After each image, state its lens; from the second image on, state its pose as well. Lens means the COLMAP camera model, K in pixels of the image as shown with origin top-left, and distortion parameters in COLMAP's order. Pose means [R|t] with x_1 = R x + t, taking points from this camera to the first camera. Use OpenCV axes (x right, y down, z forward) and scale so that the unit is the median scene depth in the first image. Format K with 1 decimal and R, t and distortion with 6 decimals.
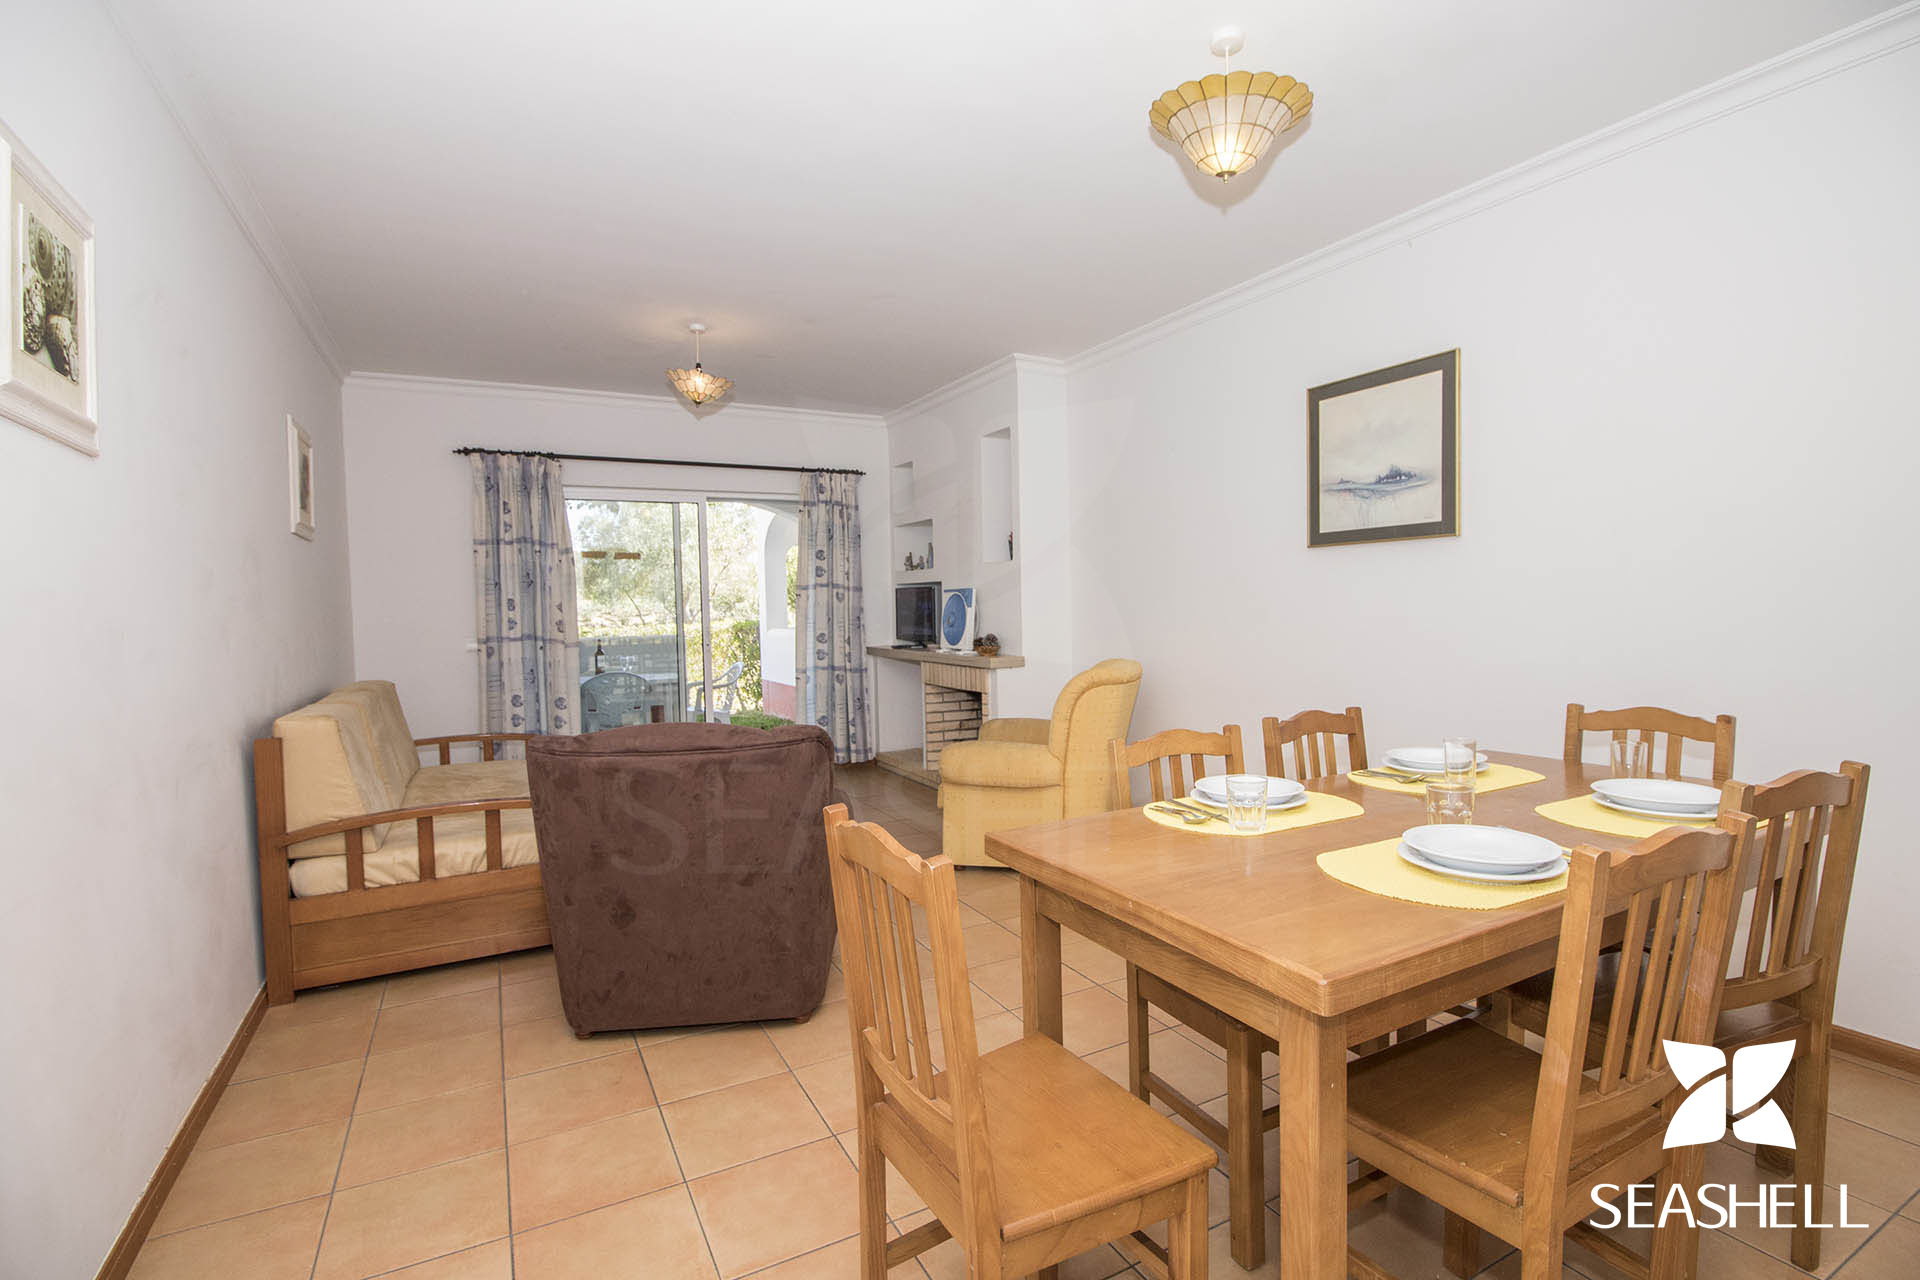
lens RADIAL K [[888.4, 0, 976.1], [0, 888.4, 645.1], [0, 0, 1]] dist [-0.013847, -0.005309]
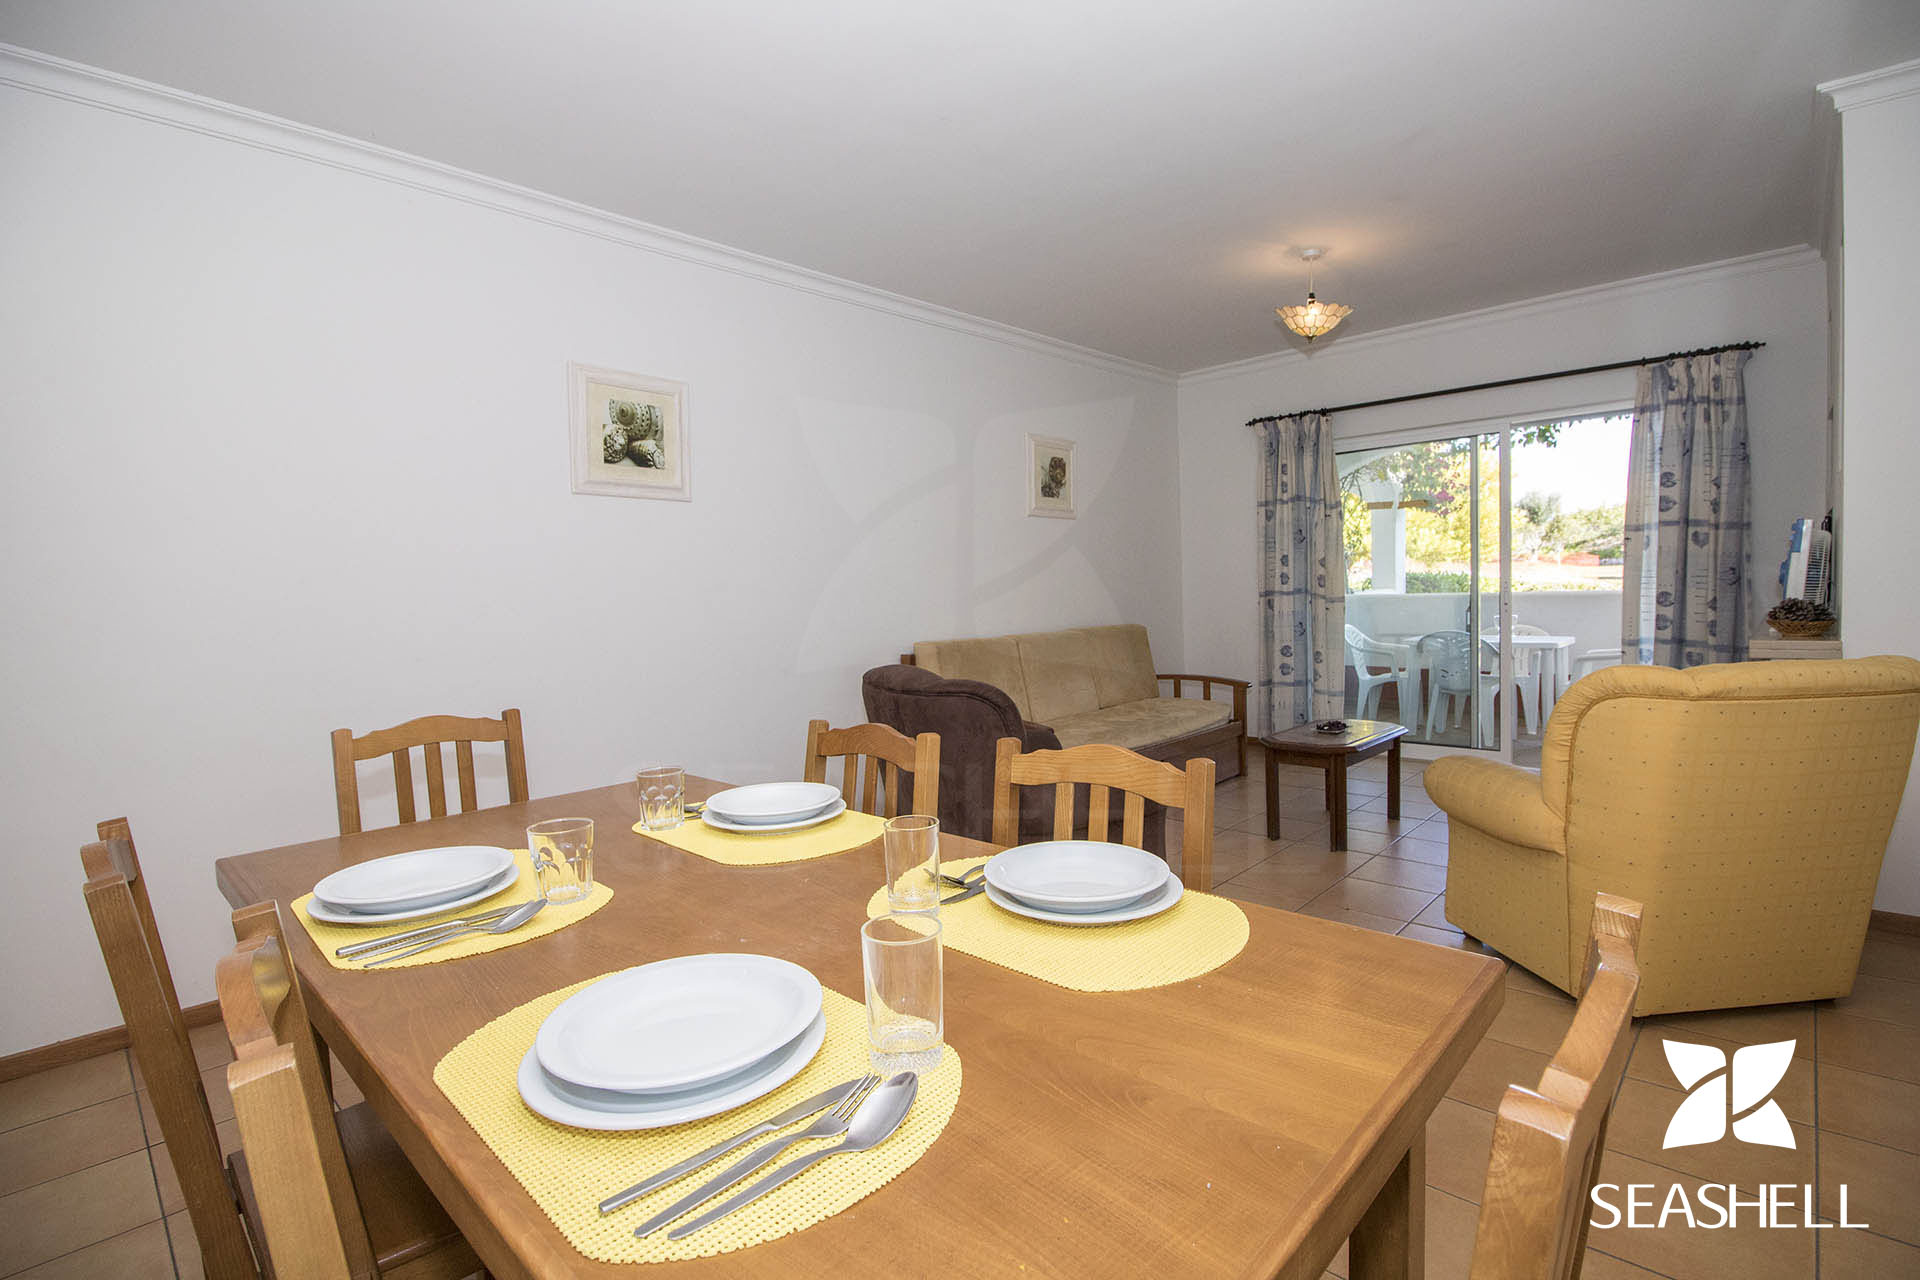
lens RADIAL K [[888.4, 0, 972.4], [0, 888.4, 633.8], [0, 0, 1]] dist [-0.013847, -0.005309]
pose [[0.308707, 0.060102, -0.949256, 0.377782], [-0.018369, 0.998192, 0.057226, -0.011764], [0.950980, -0.000229, 0.309253, 0.315982]]
